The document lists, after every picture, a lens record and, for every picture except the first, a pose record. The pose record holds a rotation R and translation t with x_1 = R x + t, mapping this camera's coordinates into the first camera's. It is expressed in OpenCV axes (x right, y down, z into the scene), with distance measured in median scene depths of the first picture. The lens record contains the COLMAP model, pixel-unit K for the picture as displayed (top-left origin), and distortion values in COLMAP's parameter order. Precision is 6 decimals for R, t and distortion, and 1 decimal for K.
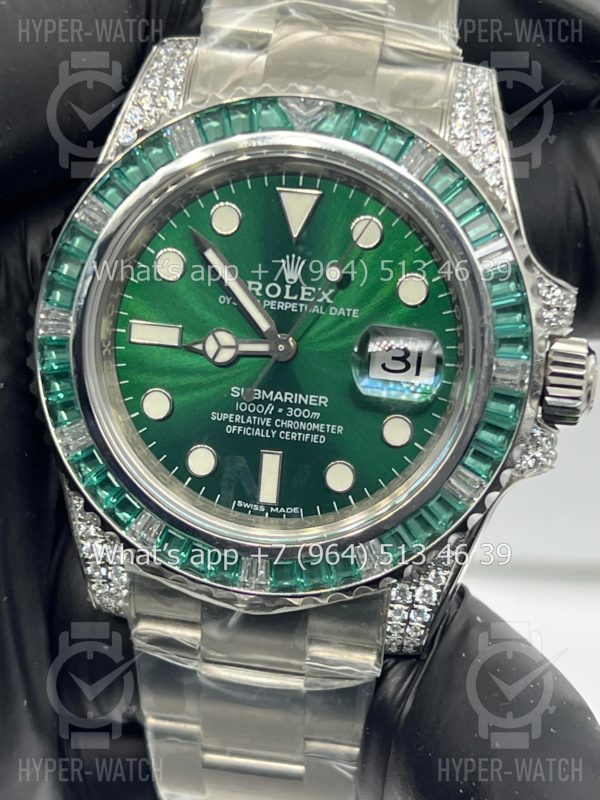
lens RADIAL K [[1854.0, 0, 298.6], [0, 1854.0, 398.4], [0, 0, 1]] dist [0.277881, 0.000000]
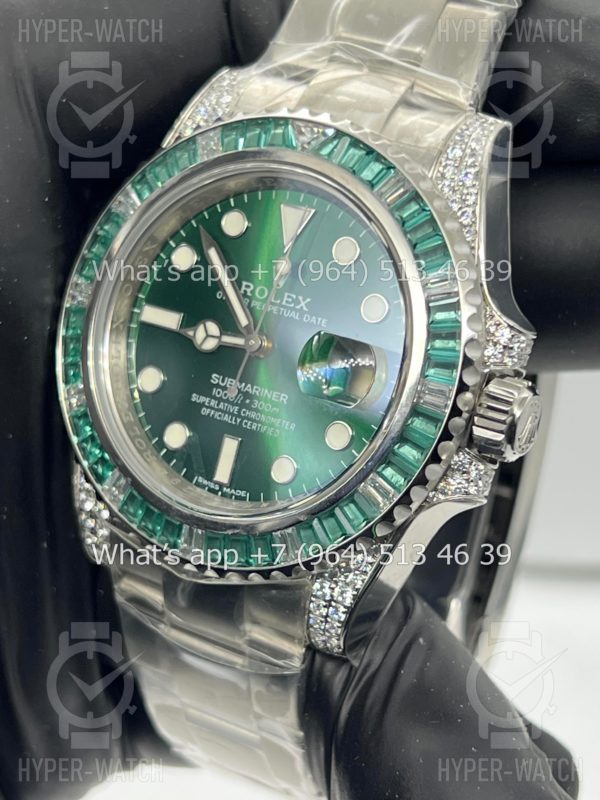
lens RADIAL K [[1854.0, 0, 305.1], [0, 1854.0, 399.3], [0, 0, 1]] dist [0.277881, 0.000000]
pose [[0.922398, 0.157506, -0.352667, 0.406465], [-0.188969, 0.980362, -0.056404, 0.060600], [0.336857, 0.118670, 0.934047, -0.008667]]
